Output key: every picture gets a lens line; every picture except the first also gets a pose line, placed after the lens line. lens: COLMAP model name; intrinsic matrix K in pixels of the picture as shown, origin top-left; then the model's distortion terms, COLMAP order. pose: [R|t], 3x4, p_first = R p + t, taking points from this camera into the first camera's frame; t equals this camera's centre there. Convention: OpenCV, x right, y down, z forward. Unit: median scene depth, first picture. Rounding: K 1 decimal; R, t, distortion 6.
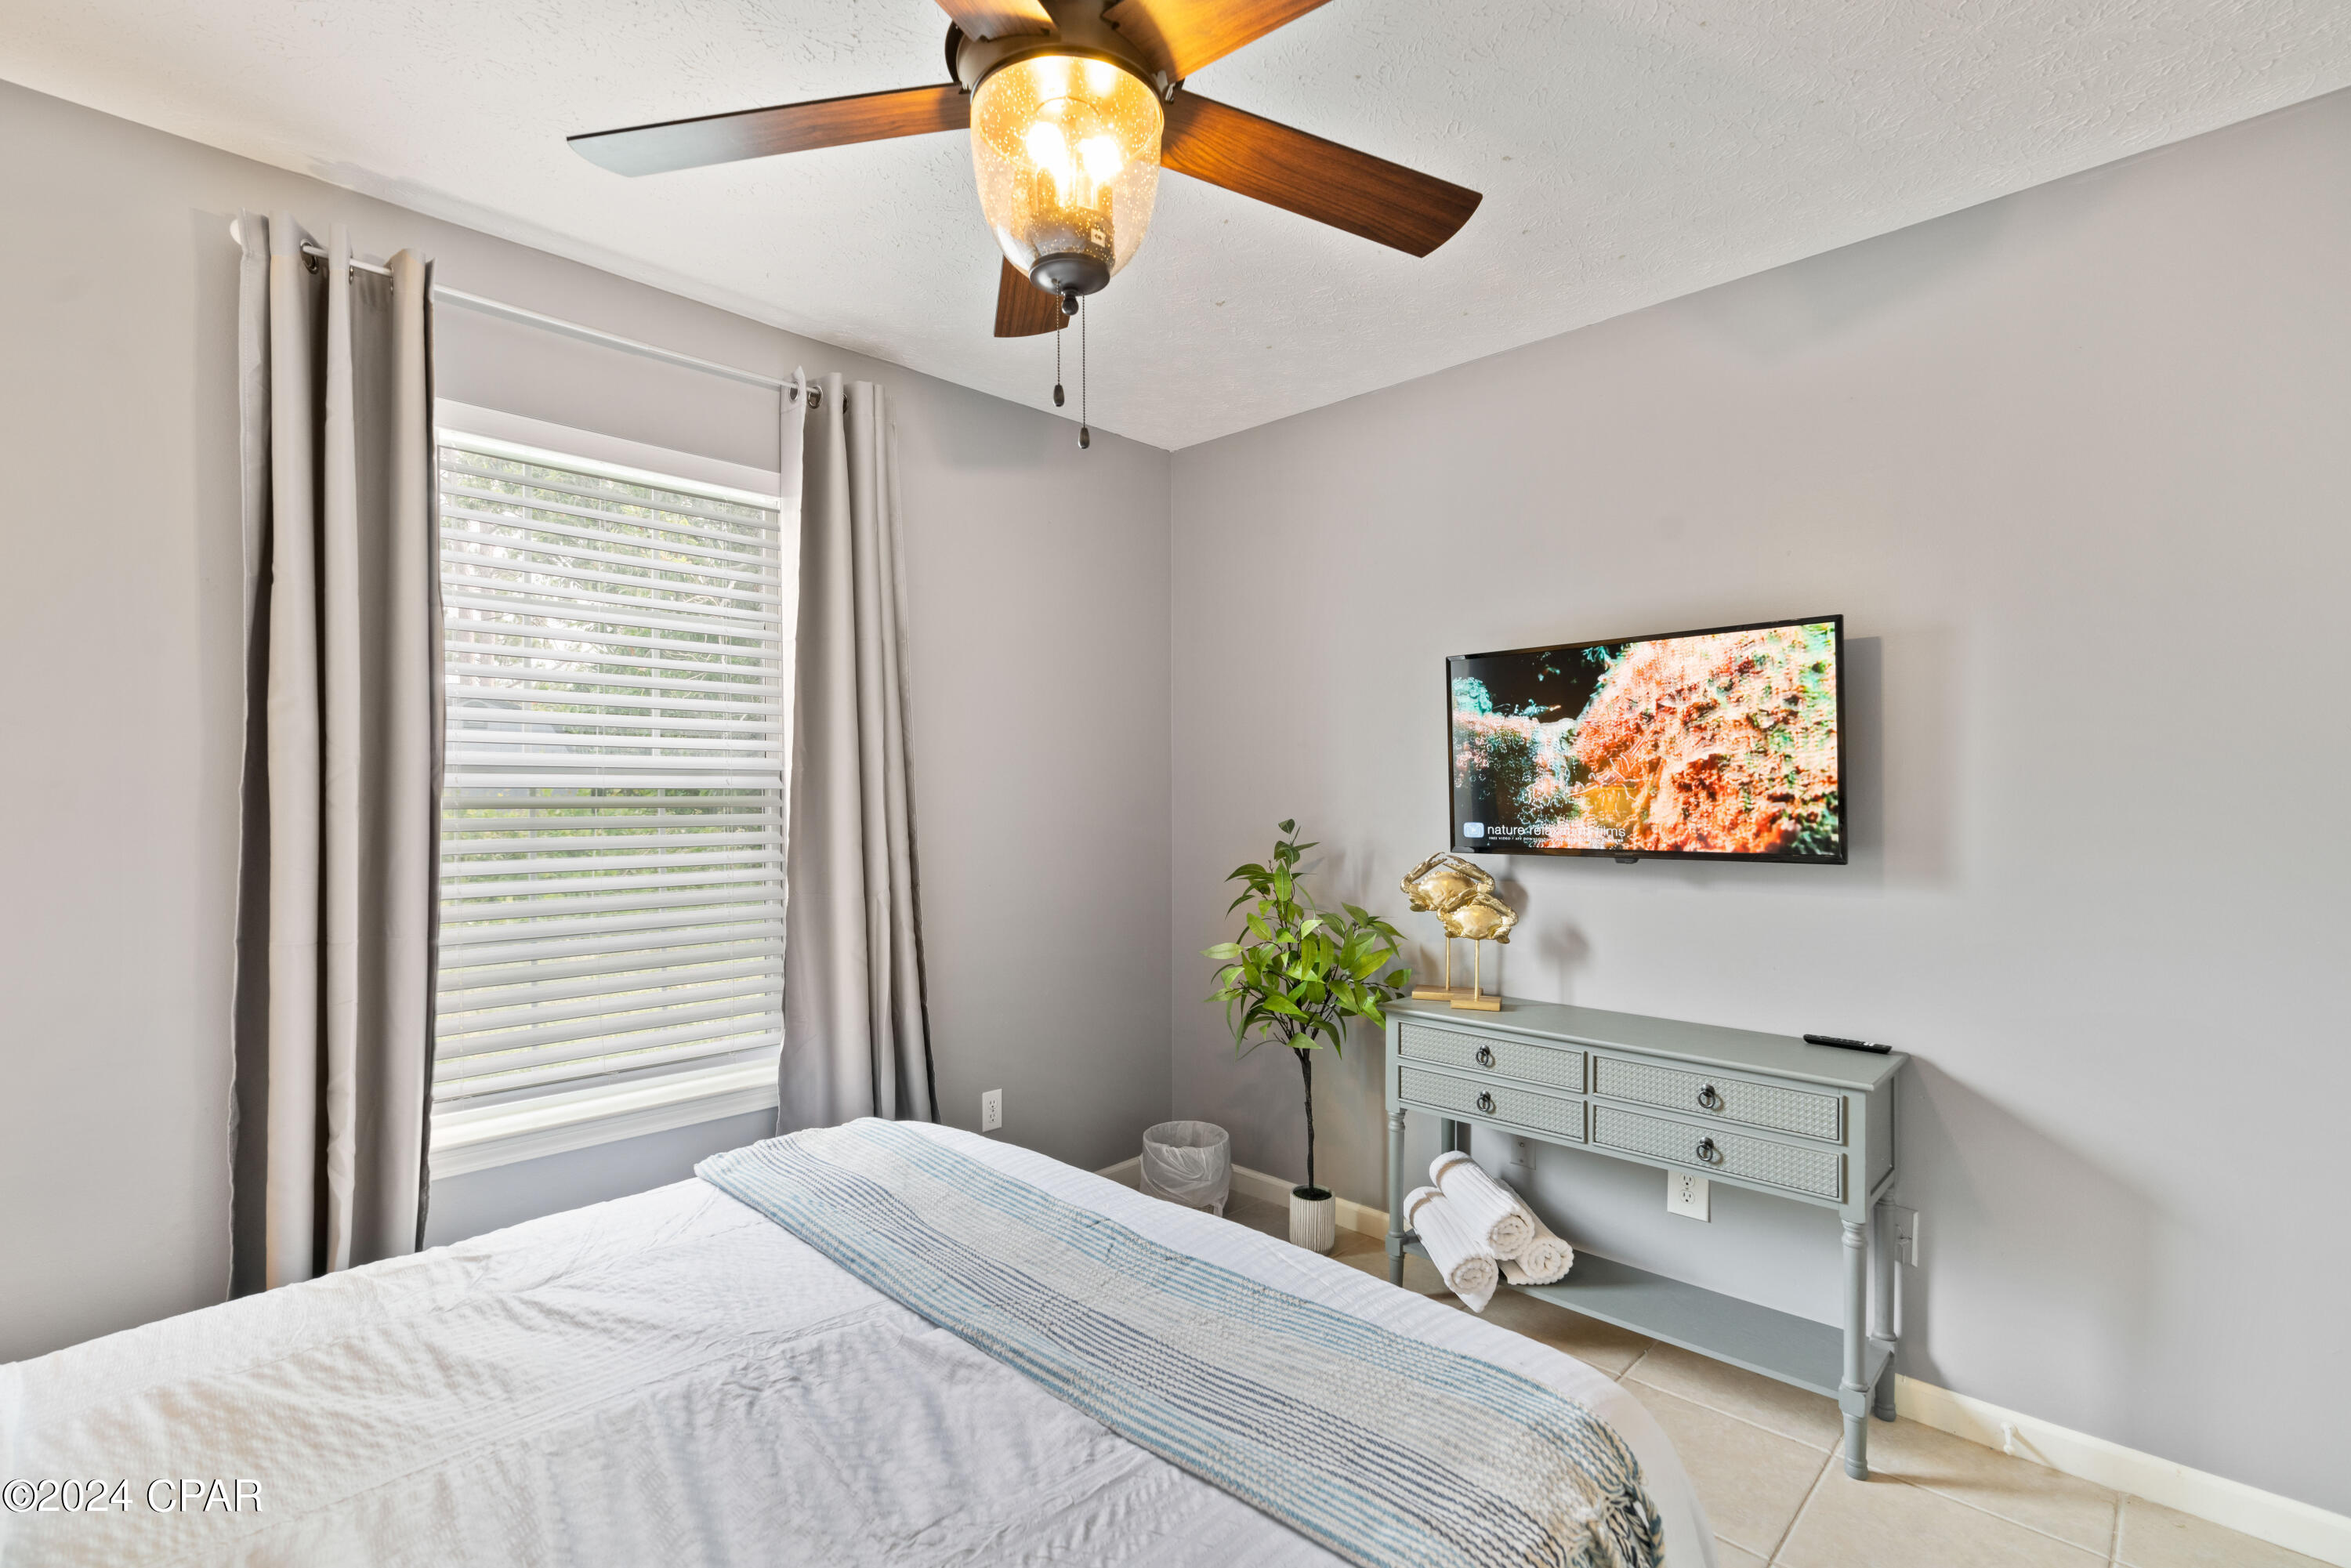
lens RADIAL K [[1062.4, 0, 1173.8], [0, 1062.4, 790.8], [0, 0, 1]] dist [-0.006095, 0.003897]
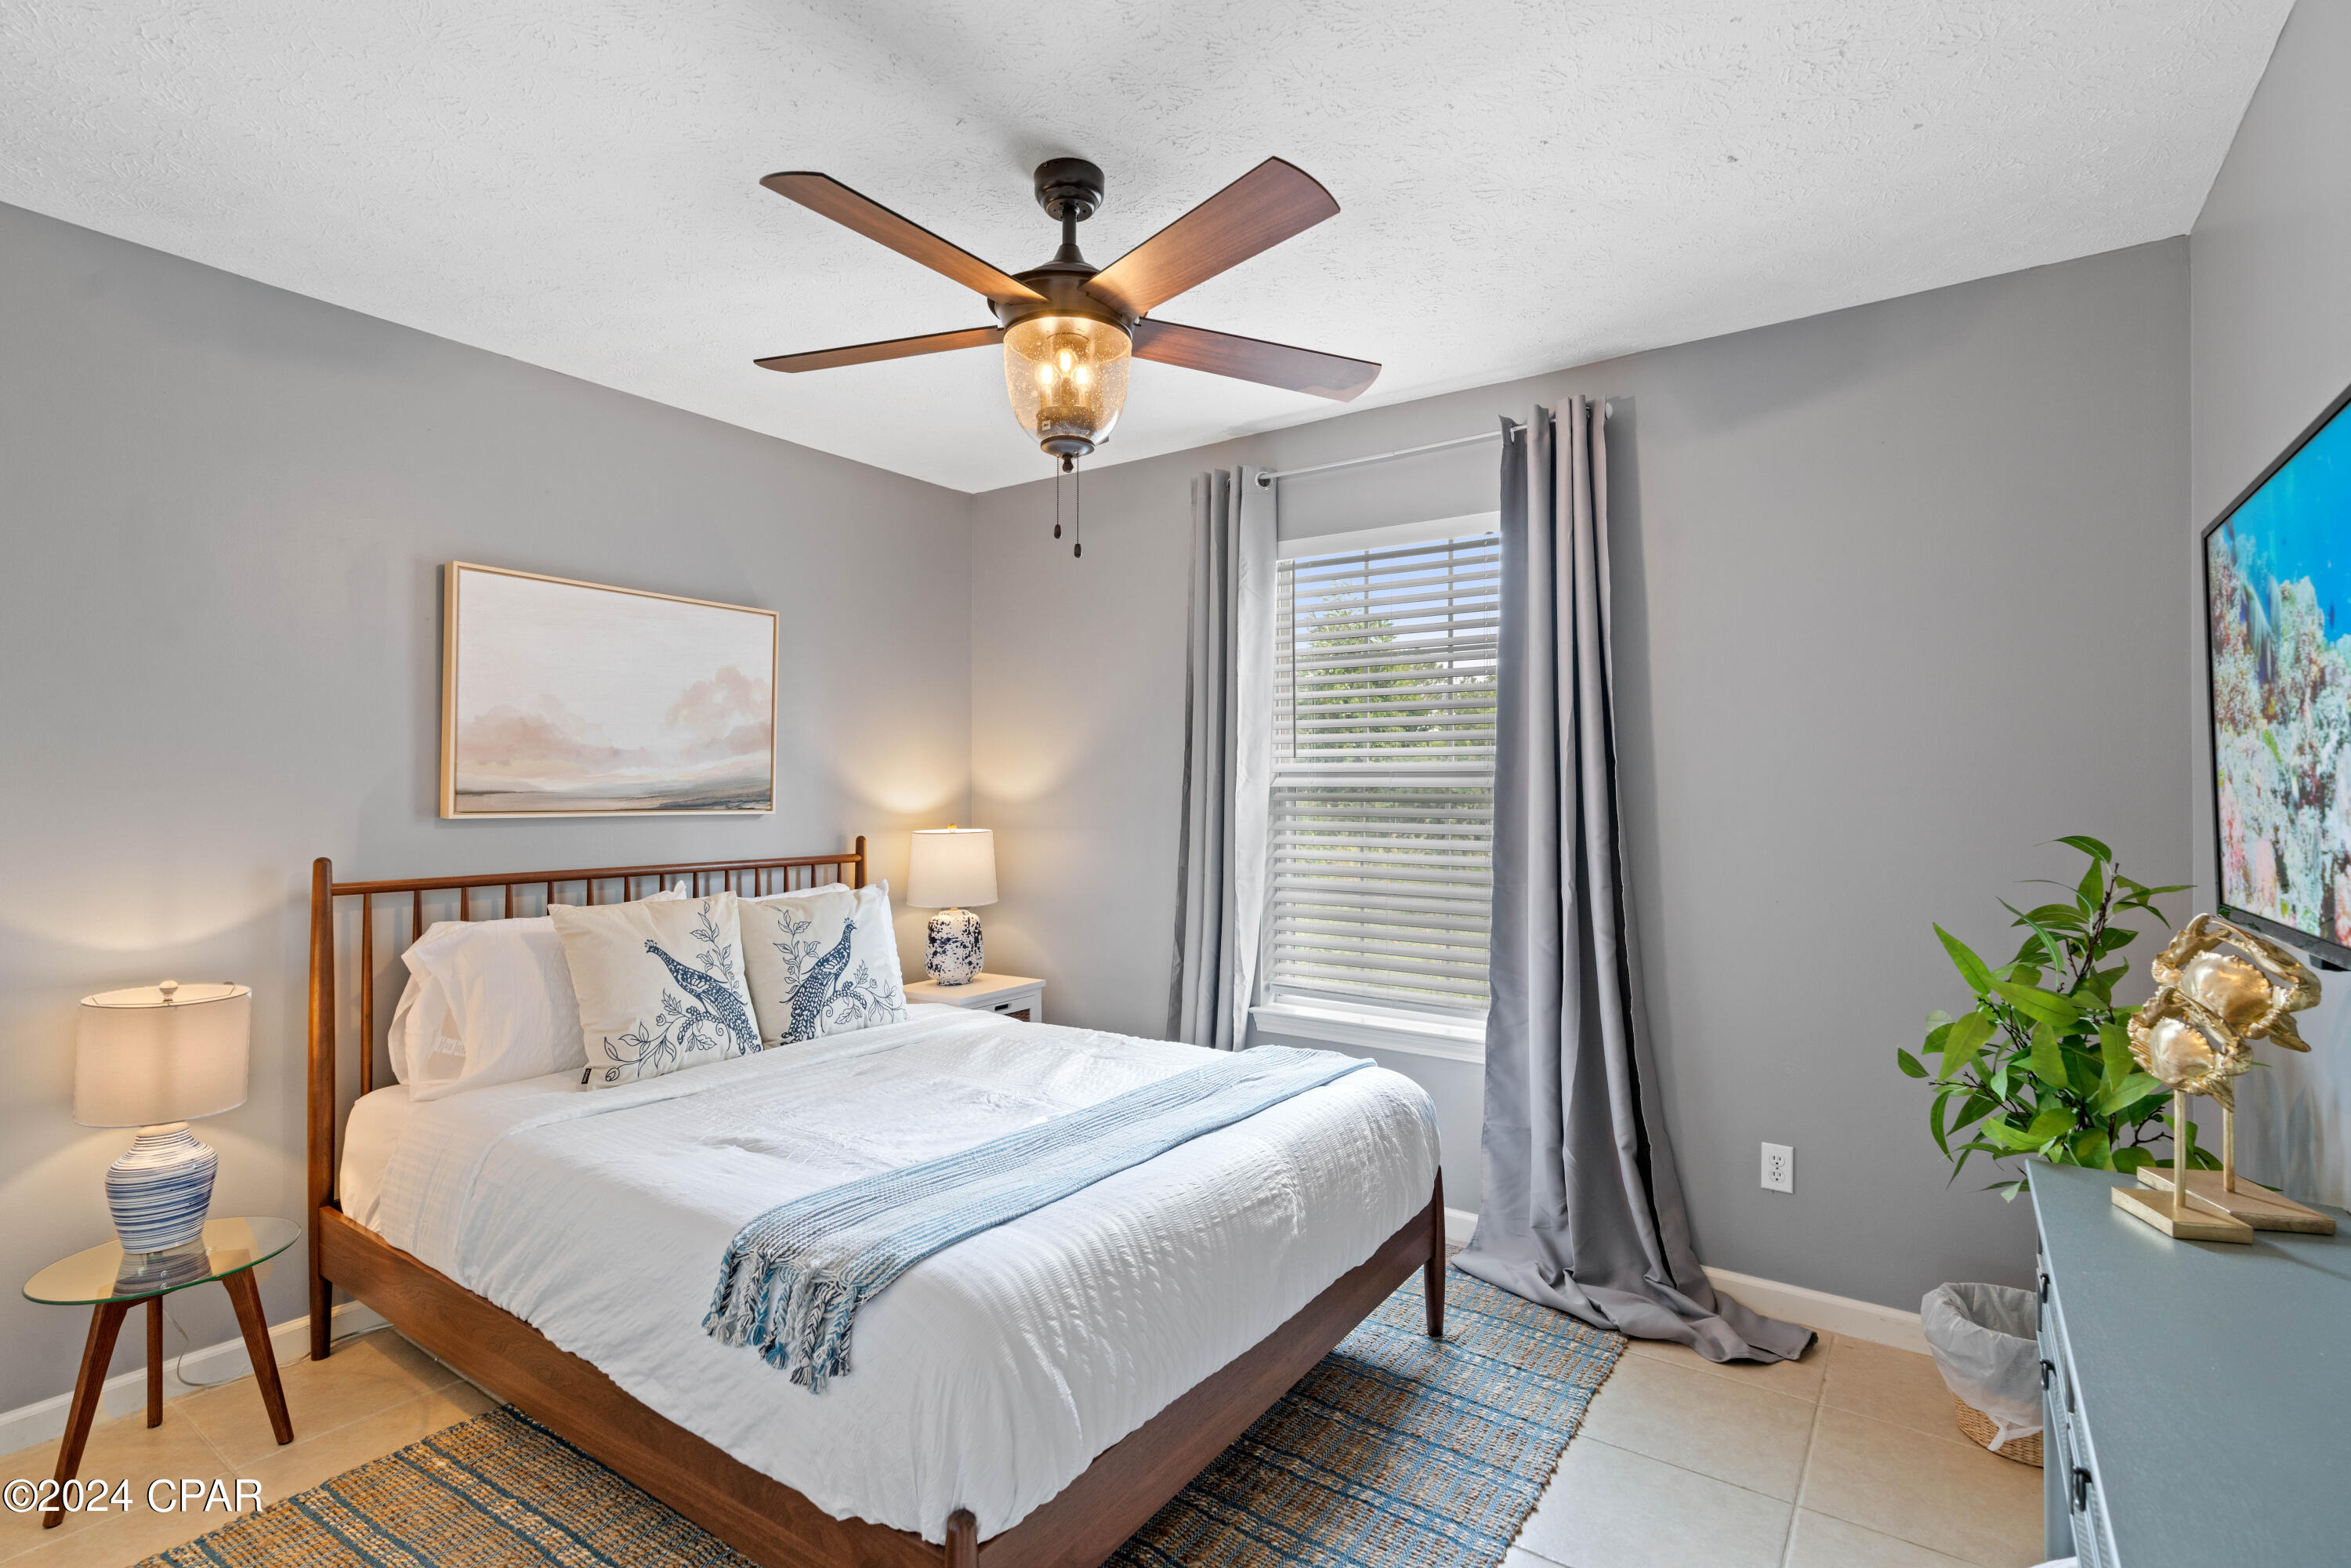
lens RADIAL K [[1138.3, 0, 1170.9], [0, 1138.3, 782.4], [0, 0, 1]] dist [0.002144, 0.001088]
pose [[0.155635, -0.004876, -0.987803, 0.895261], [0.002857, 0.999986, -0.004486, -0.002164], [0.987811, -0.002124, 0.155647, 0.528917]]
